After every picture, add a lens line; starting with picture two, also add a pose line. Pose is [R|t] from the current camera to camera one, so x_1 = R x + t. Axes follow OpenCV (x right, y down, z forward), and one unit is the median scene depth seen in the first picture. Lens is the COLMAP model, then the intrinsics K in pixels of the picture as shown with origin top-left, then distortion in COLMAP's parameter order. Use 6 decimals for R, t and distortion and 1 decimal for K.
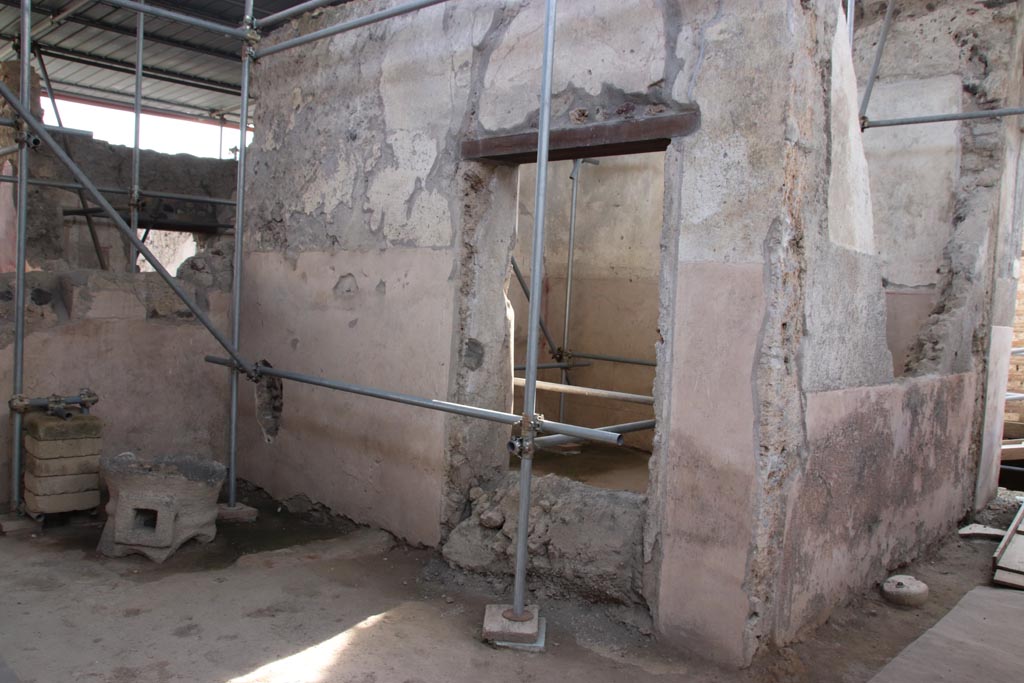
lens RADIAL K [[893.9, 0, 512.0], [0, 893.9, 341.5], [0, 0, 1]] dist [-0.151333, 0.216085]
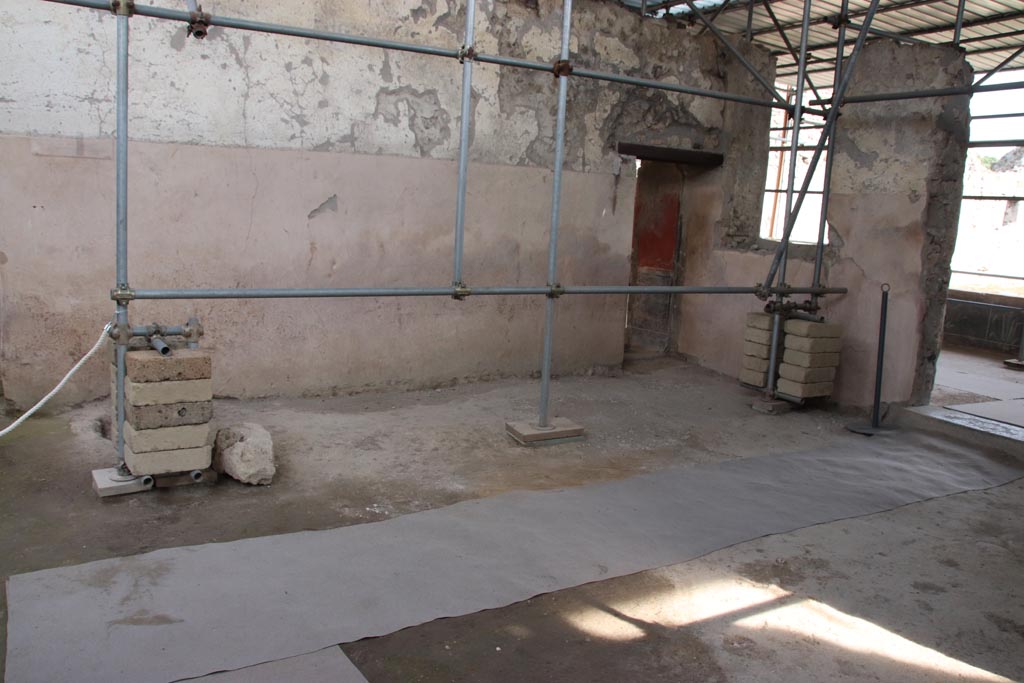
lens RADIAL K [[893.9, 0, 512.0], [0, 893.9, 341.5], [0, 0, 1]] dist [-0.151333, 0.216085]
pose [[-0.308626, 0.072590, -0.948410, 0.680935], [-0.125654, 0.985234, 0.116298, 0.010808], [0.942847, 0.155064, -0.294948, 0.833952]]
